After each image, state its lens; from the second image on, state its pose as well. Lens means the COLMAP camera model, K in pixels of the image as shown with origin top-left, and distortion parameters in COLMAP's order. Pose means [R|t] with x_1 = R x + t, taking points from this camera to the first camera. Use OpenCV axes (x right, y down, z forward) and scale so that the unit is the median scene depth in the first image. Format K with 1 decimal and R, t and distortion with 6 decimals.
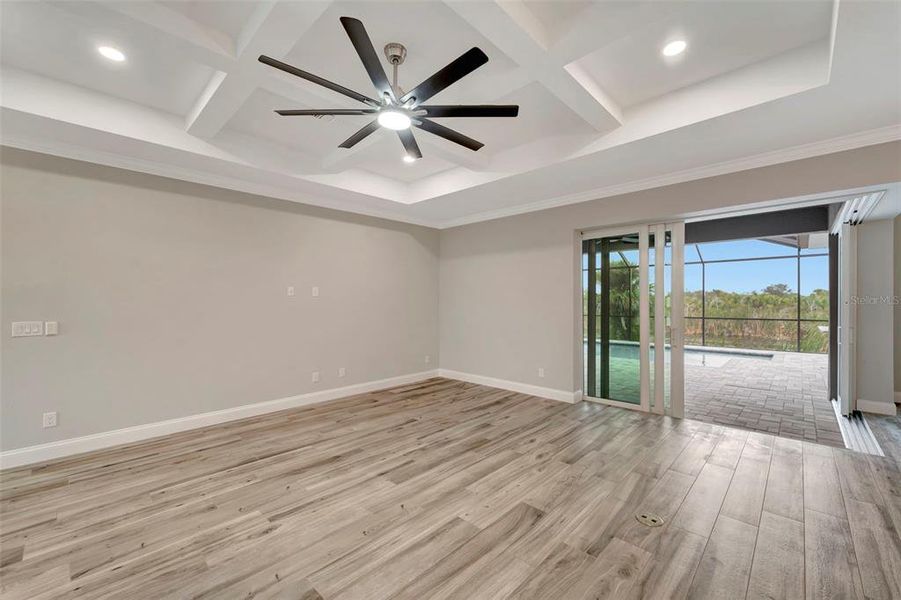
lens RADIAL K [[417.1, 0, 411.0], [0, 417.1, 302.6], [0, 0, 1]] dist [0.002518, -0.000053]
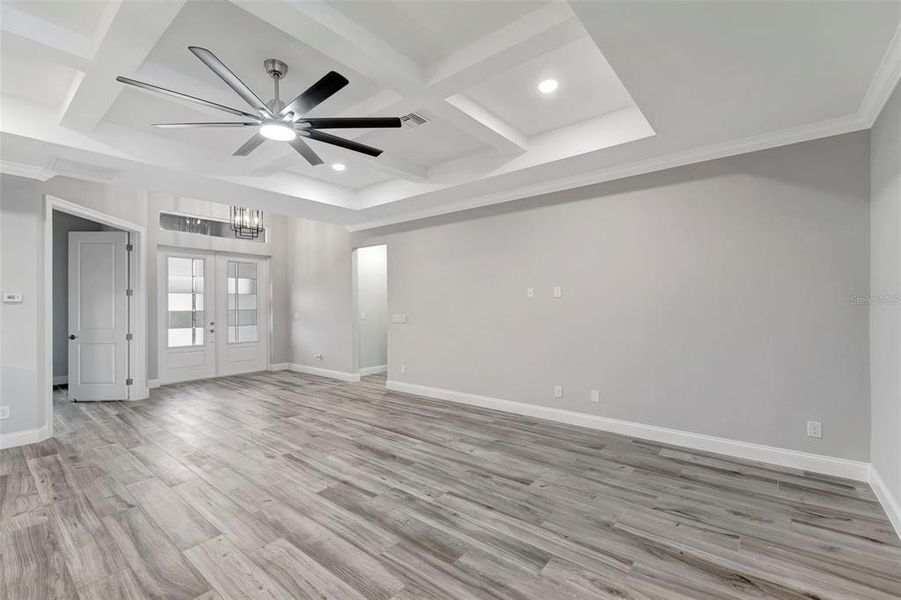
lens RADIAL K [[354.4, 0, 436.5], [0, 354.4, 303.3], [0, 0, 1]] dist [0.003141, -0.000151]
pose [[0.116716, -0.002155, -0.993163, 0.656584], [0.004974, 0.999986, -0.001586, -0.003418], [0.993153, -0.004755, 0.116725, 0.944817]]
